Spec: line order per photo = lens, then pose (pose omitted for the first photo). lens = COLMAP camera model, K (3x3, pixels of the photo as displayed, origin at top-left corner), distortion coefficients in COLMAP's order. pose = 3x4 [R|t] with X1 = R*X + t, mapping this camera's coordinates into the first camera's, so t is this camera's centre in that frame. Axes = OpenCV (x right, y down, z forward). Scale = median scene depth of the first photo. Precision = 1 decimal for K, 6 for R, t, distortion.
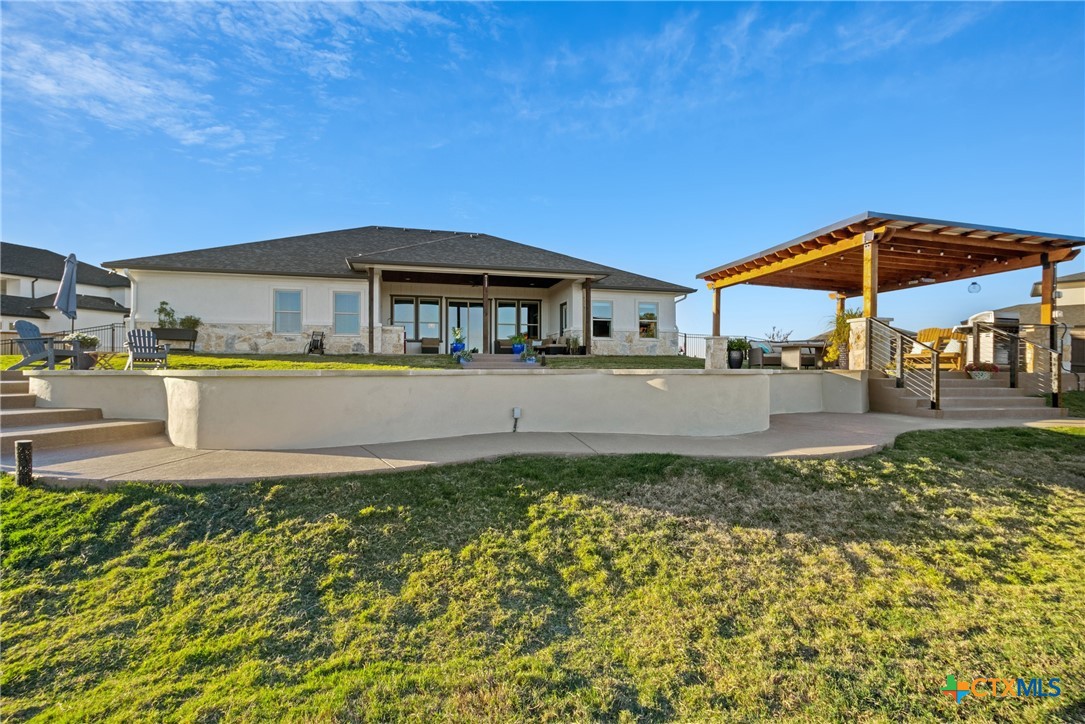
lens RADIAL K [[497.0, 0, 556.3], [0, 497.0, 363.0], [0, 0, 1]] dist [-0.000520, -0.000102]
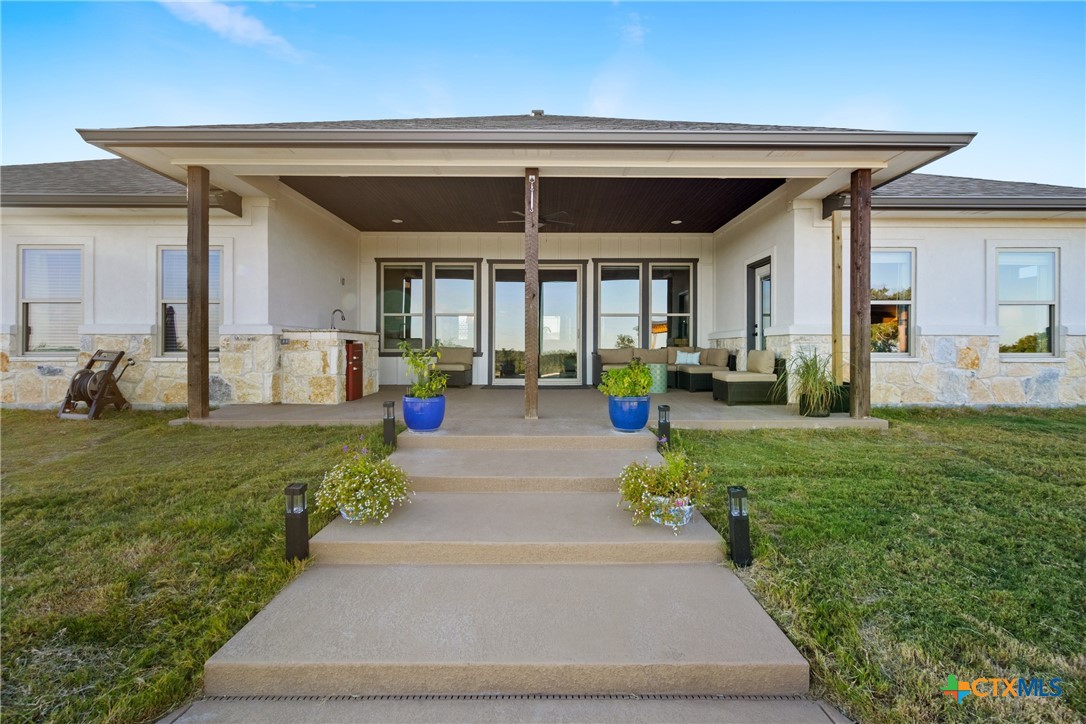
lens RADIAL K [[497.4, 0, 556.8], [0, 497.4, 363.0], [0, 0, 1]] dist [-0.000520, -0.000102]
pose [[0.963105, 0.012220, -0.268849, -0.033723], [-0.001856, 0.999246, 0.038769, -0.056374], [0.269120, -0.036839, 0.962402, 0.586956]]
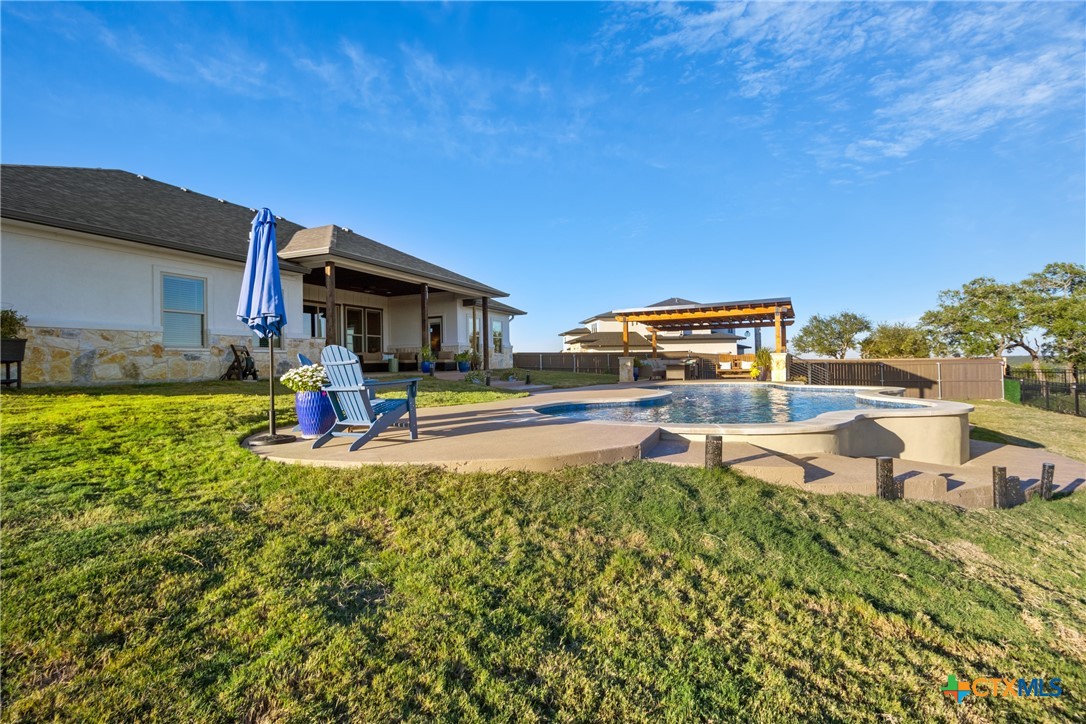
lens RADIAL K [[497.4, 0, 556.8], [0, 497.4, 363.0], [0, 0, 1]] dist [-0.000520, -0.000102]
pose [[0.624238, -0.011351, 0.781152, -0.591970], [0.018045, 0.999837, 0.000108, -0.026242], [-0.781026, 0.014029, 0.624341, 0.213954]]
